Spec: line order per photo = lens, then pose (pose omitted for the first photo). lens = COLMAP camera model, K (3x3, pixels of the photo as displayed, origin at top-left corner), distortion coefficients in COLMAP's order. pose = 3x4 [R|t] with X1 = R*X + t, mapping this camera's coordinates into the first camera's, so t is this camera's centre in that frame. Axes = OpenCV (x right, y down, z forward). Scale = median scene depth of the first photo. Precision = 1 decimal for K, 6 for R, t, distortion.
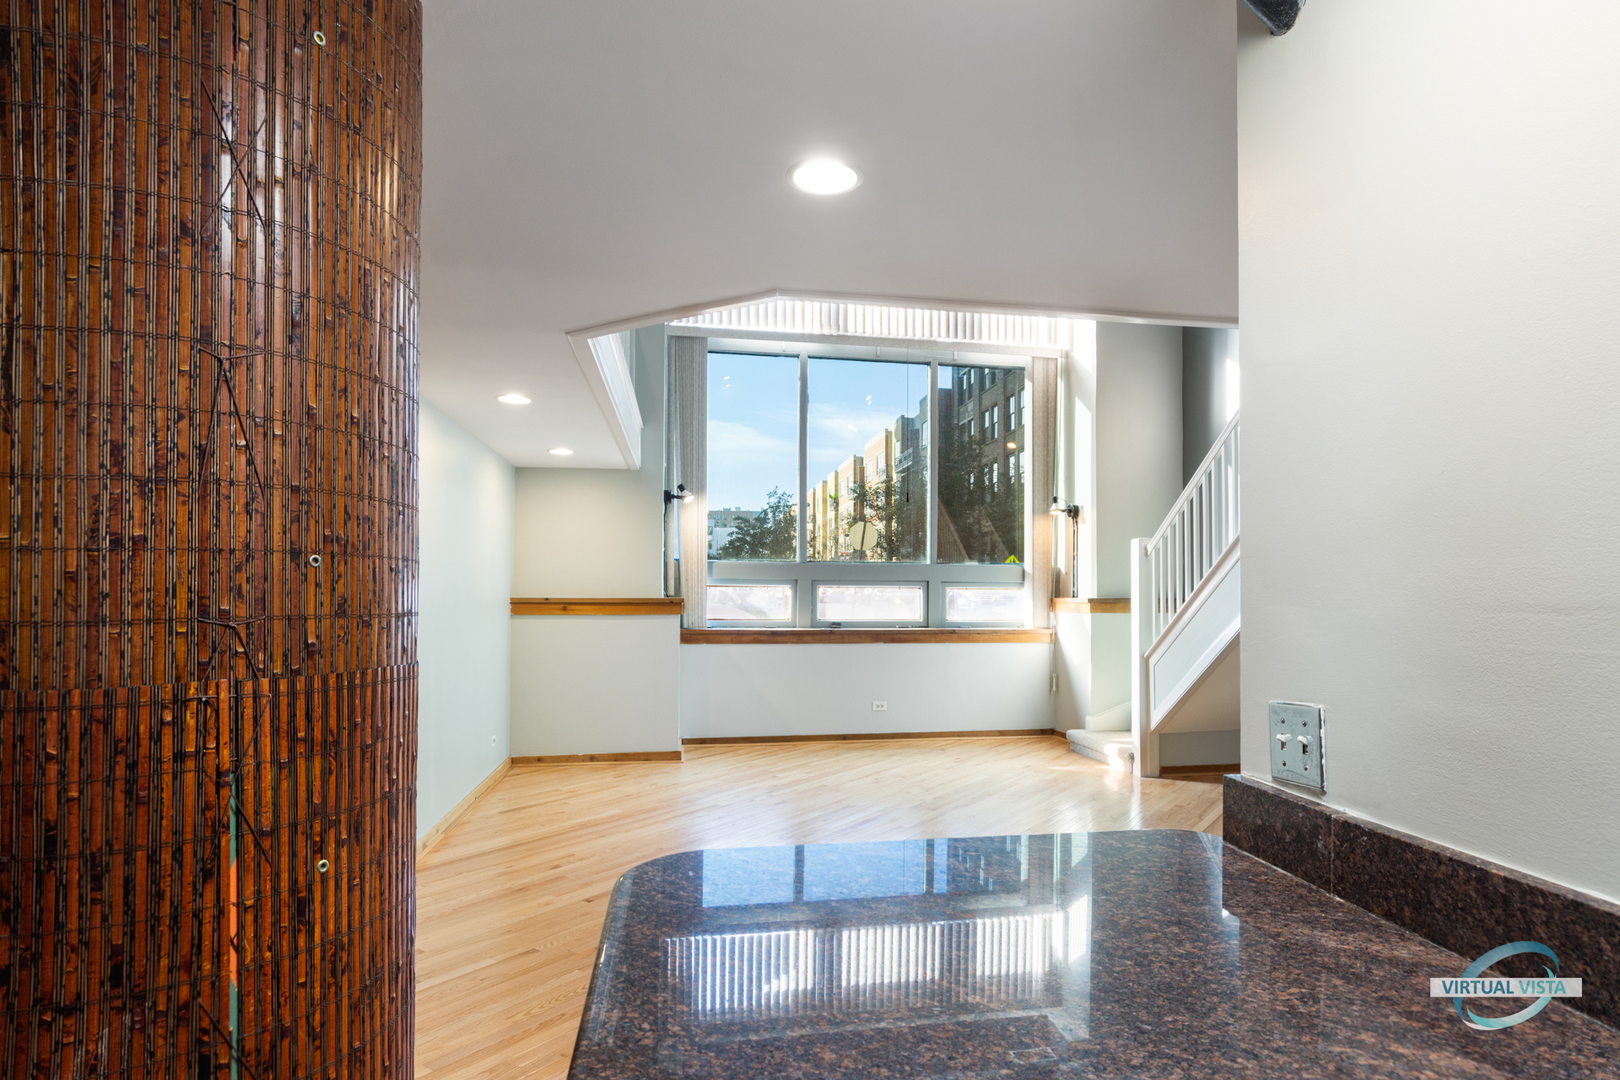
lens RADIAL K [[870.1, 0, 837.6], [0, 870.1, 593.4], [0, 0, 1]] dist [0.001629, -0.000346]
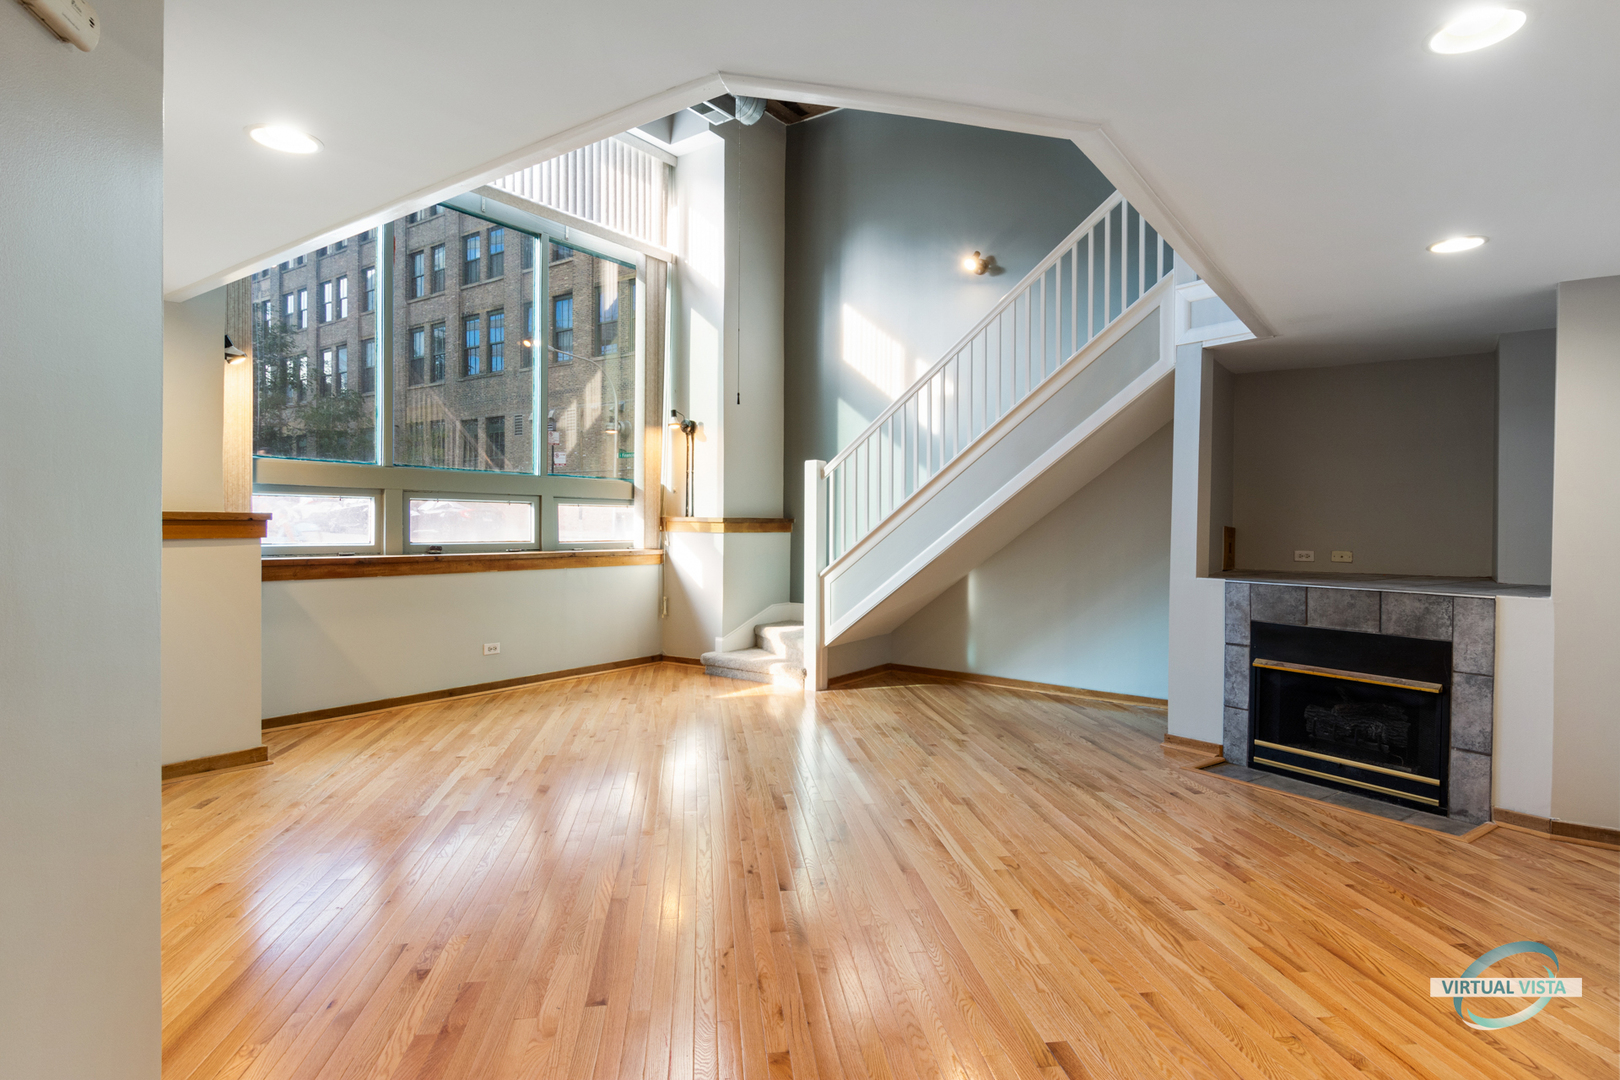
lens RADIAL K [[856.7, 0, 829.0], [0, 856.7, 539.2], [0, 0, 1]] dist [0.003616, -0.001664]
pose [[0.718449, -0.009859, 0.695510, -0.276425], [-0.012431, 0.999558, 0.027010, 0.002044], [-0.695469, -0.028051, 0.718008, 0.207700]]
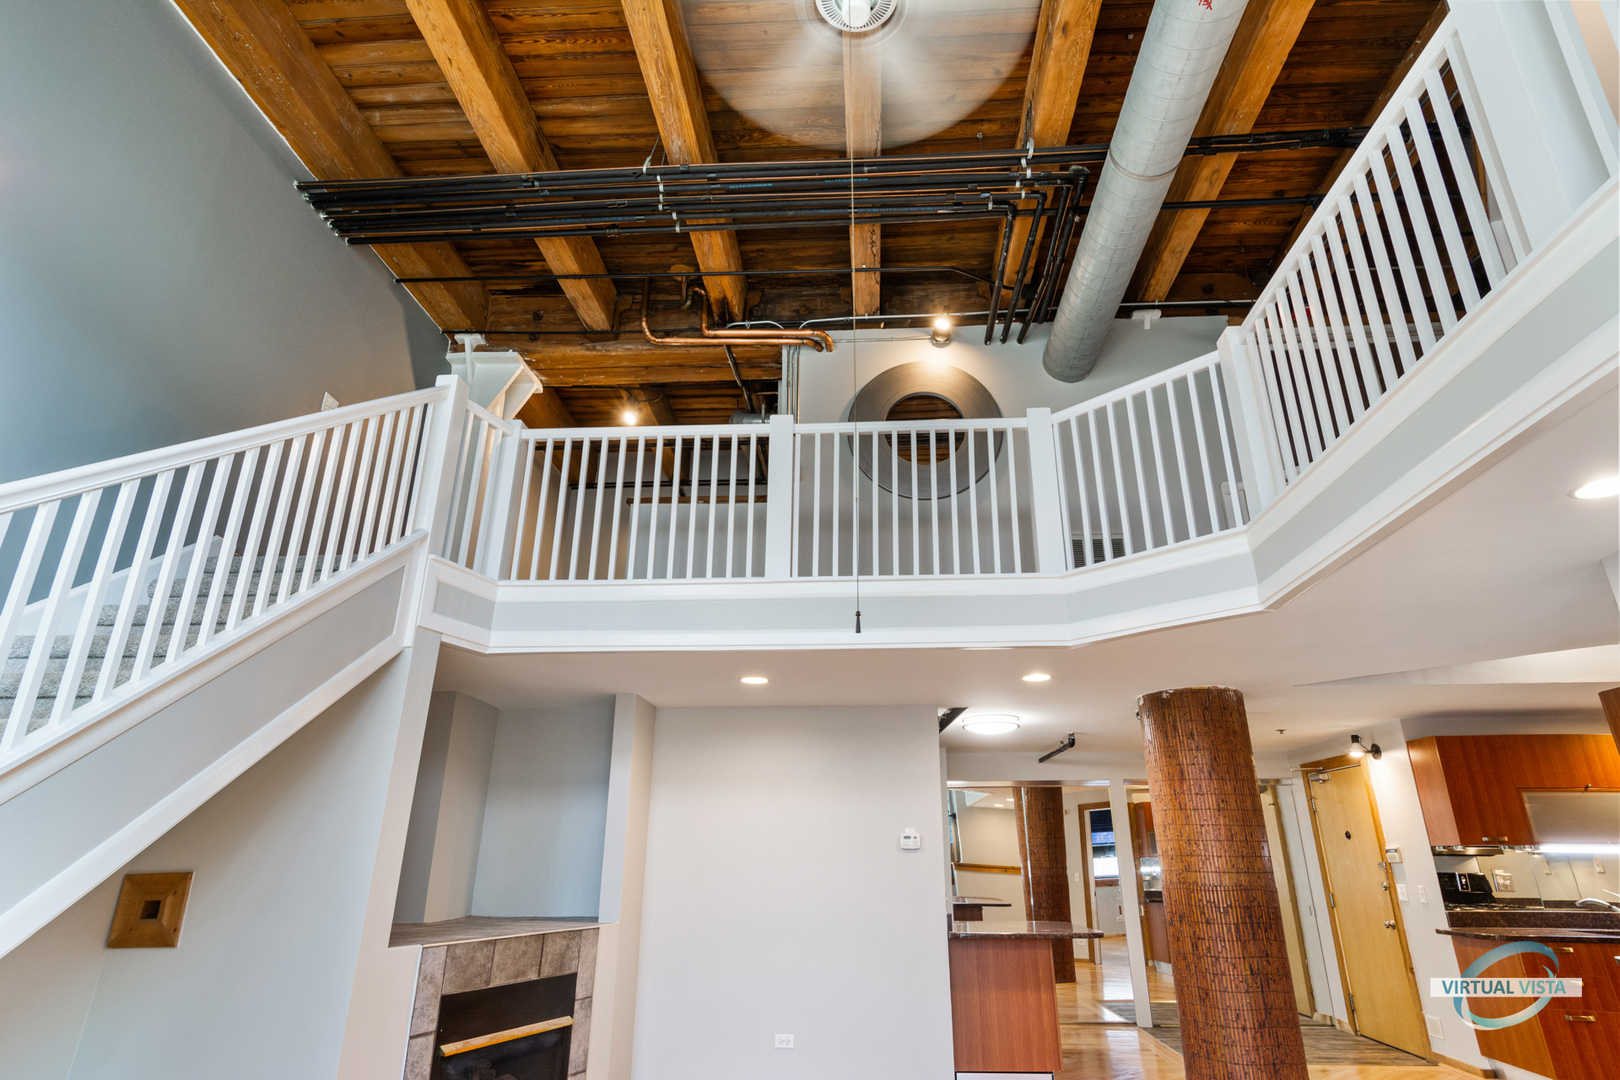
lens RADIAL K [[856.7, 0, 829.0], [0, 856.7, 539.2], [0, 0, 1]] dist [0.003616, -0.001664]
pose [[-0.973219, 0.080831, 0.215202, 0.001055], [-0.001735, 0.933534, -0.358486, 0.003750], [-0.229875, -0.349259, -0.908392, 0.886737]]
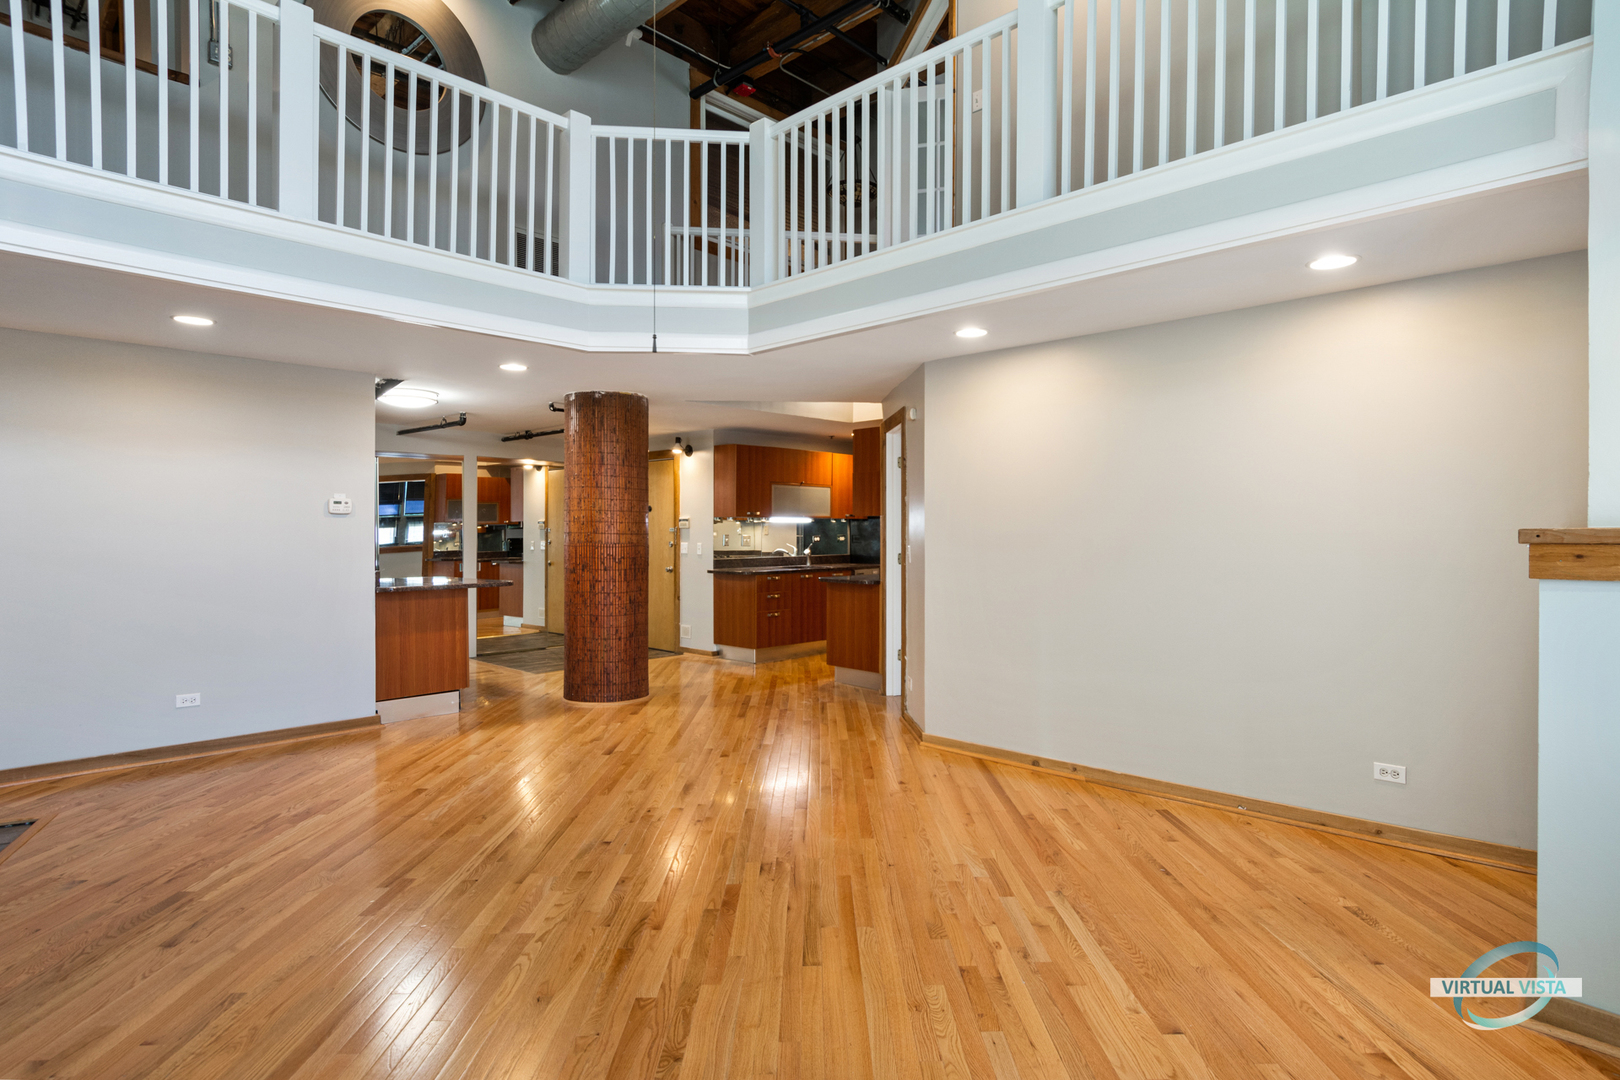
lens RADIAL K [[856.7, 0, 829.0], [0, 856.7, 539.2], [0, 0, 1]] dist [0.003616, -0.001664]
pose [[-0.806175, 0.004767, -0.591658, 0.196479], [0.002170, 0.999985, 0.005101, 0.007037], [0.591673, 0.002828, -0.806173, 0.944560]]
